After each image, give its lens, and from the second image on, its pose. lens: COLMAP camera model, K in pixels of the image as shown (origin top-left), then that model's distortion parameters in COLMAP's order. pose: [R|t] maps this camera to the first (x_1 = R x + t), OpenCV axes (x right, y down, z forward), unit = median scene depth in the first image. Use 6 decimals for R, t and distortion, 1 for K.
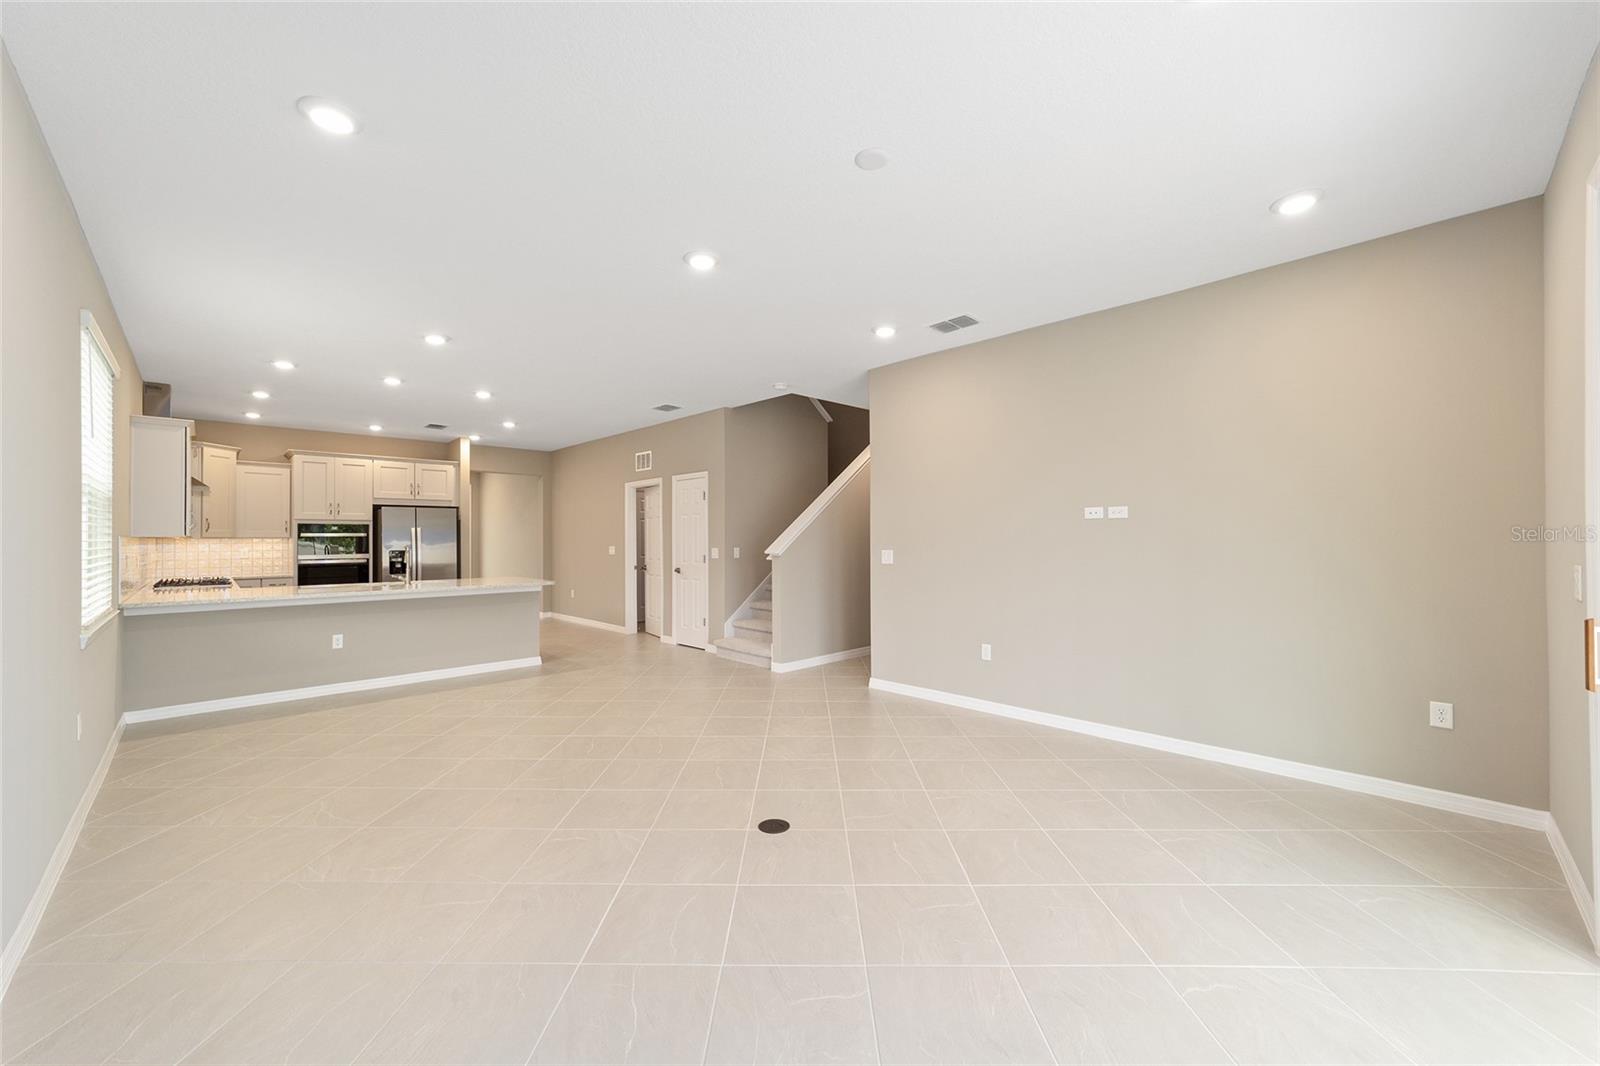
lens RADIAL K [[616.6, 0, 789.5], [0, 616.6, 533.5], [0, 0, 1]] dist [-0.003848, 0.002626]
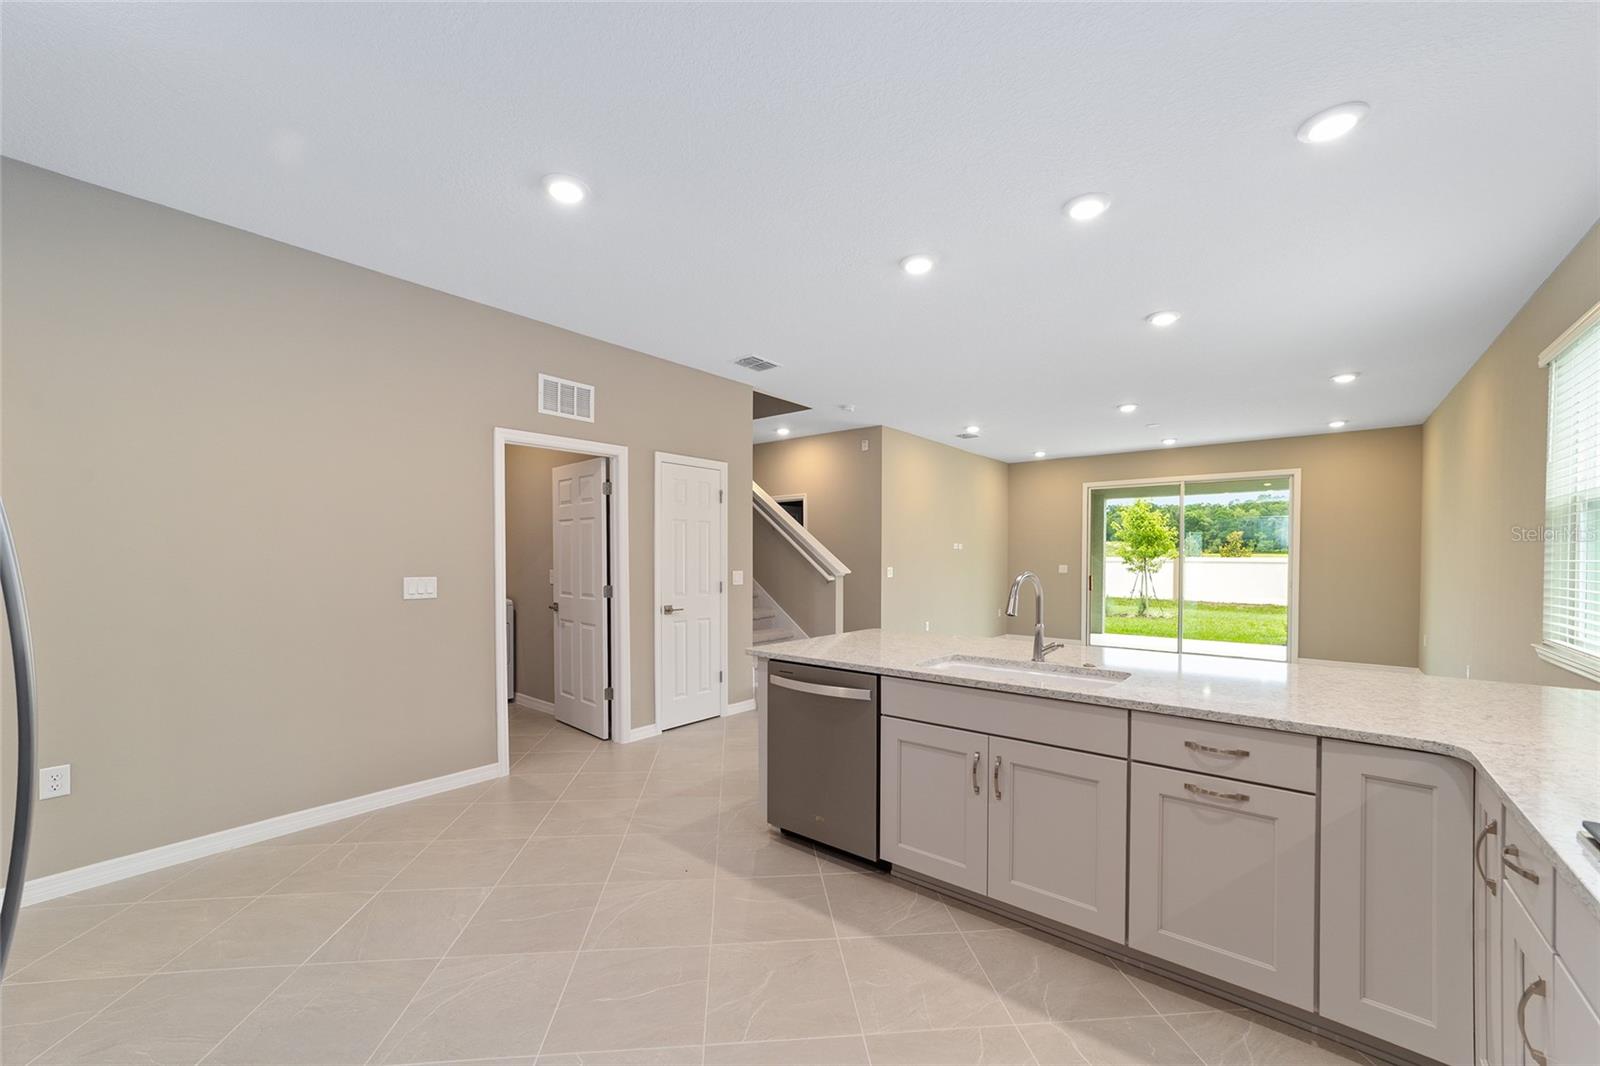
lens RADIAL K [[616.6, 0, 787.3], [0, 616.6, 563.1], [0, 0, 1]] dist [-0.003848, 0.002626]
pose [[-0.106351, -0.005690, 0.994312, -0.761063], [-0.008868, 0.999949, 0.004774, 0.009132], [-0.994289, -0.008309, -0.106396, 0.902882]]
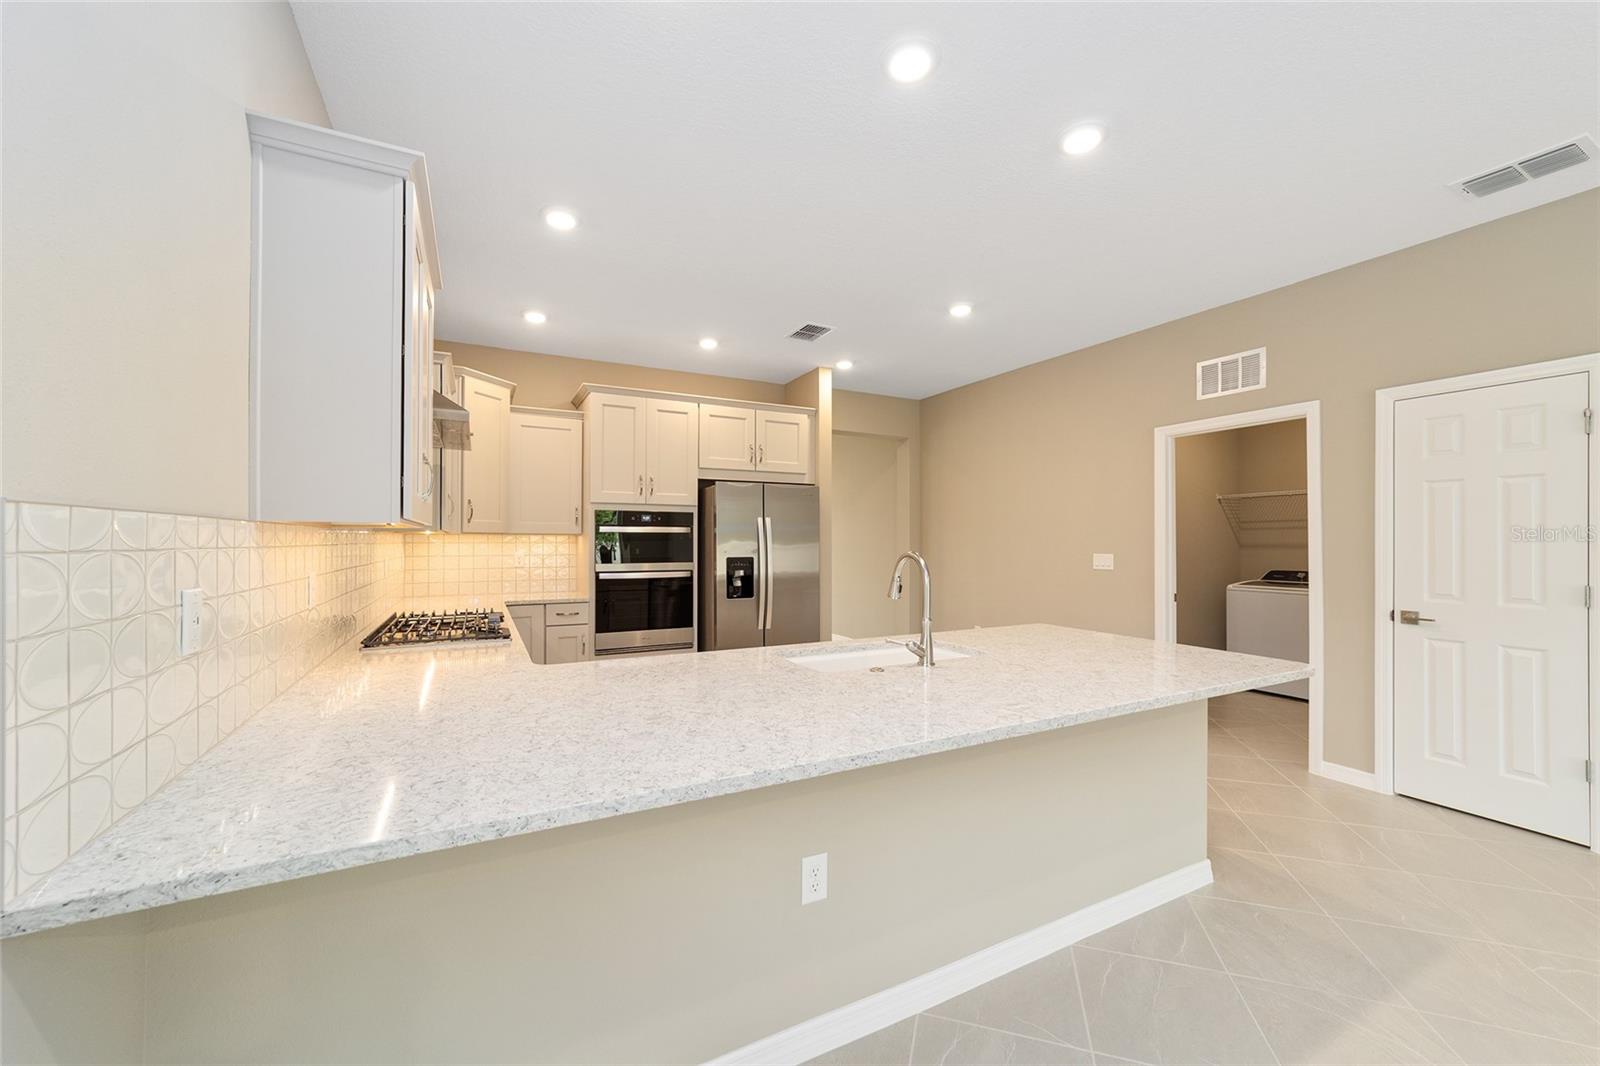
lens RADIAL K [[616.6, 0, 788.0], [0, 616.6, 535.5], [0, 0, 1]] dist [-0.003848, 0.002626]
pose [[0.958821, 0.004587, -0.283973, -0.437456], [-0.003798, 0.999987, 0.003330, 0.005171], [0.283984, -0.002115, 0.958827, 0.468800]]
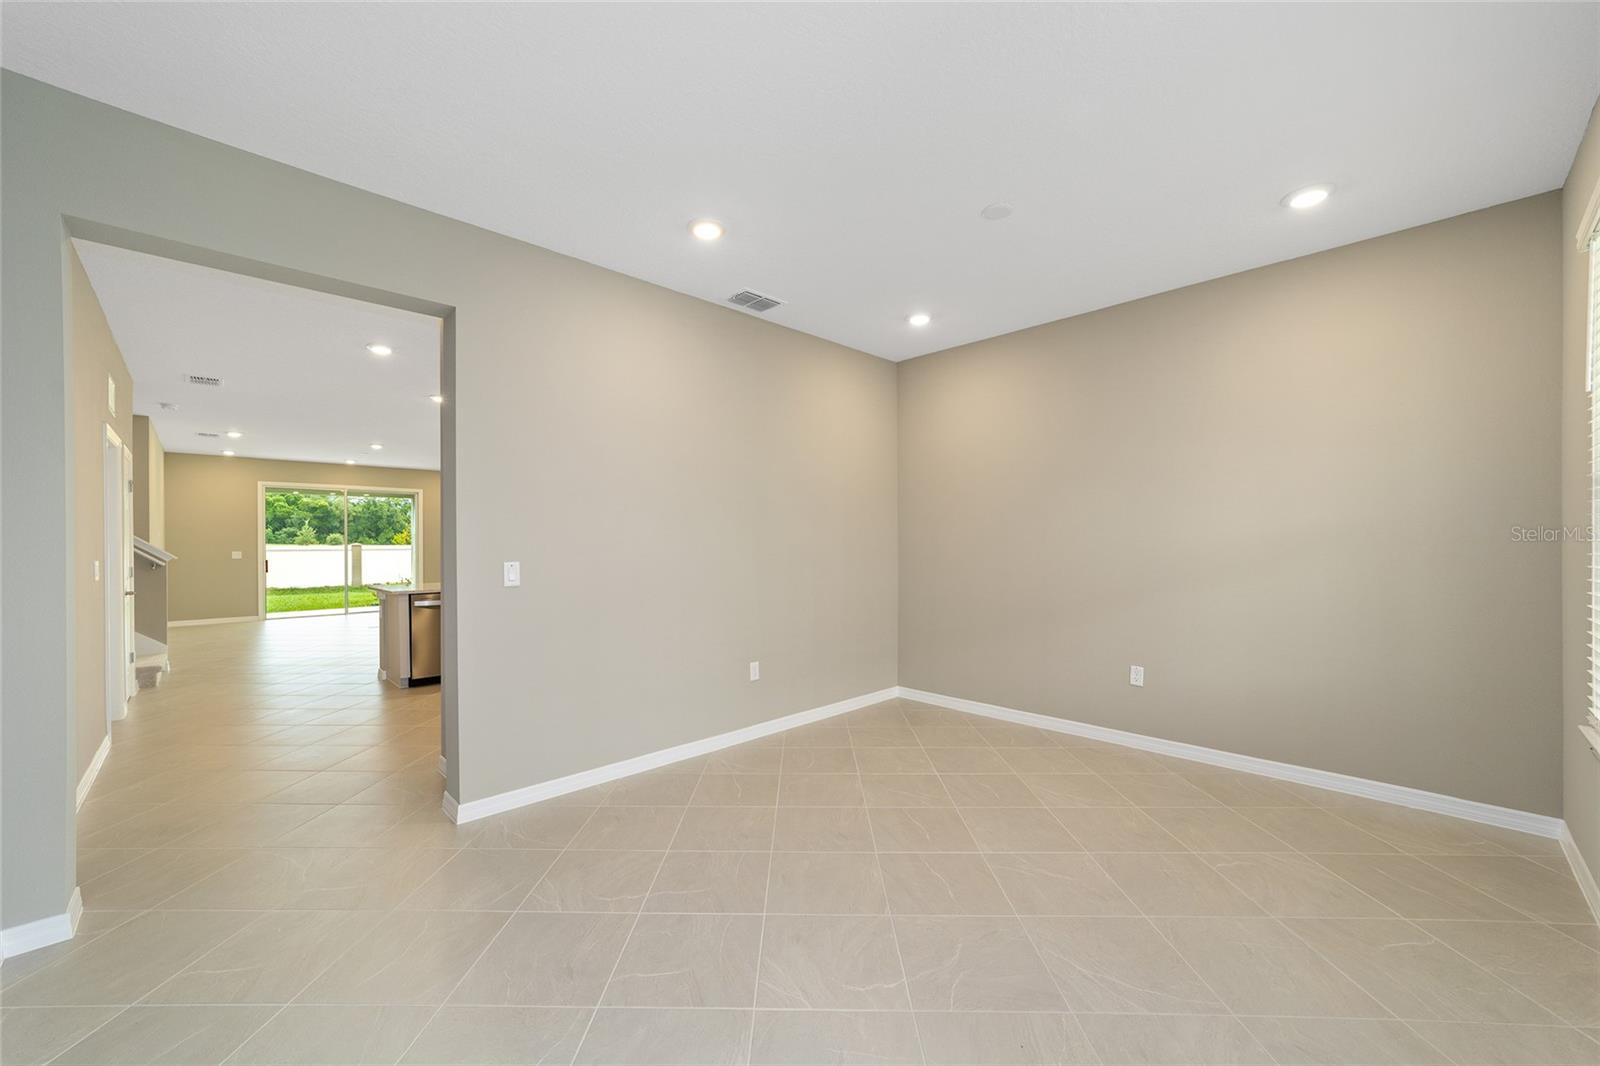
lens RADIAL K [[616.6, 0, 794.1], [0, 616.6, 541.3], [0, 0, 1]] dist [-0.003848, 0.002626]
pose [[-0.999879, 0.013470, -0.007749, -0.830058], [0.013541, 0.999866, -0.009245, 0.019979], [0.007623, -0.009349, -0.999927, 1.570384]]
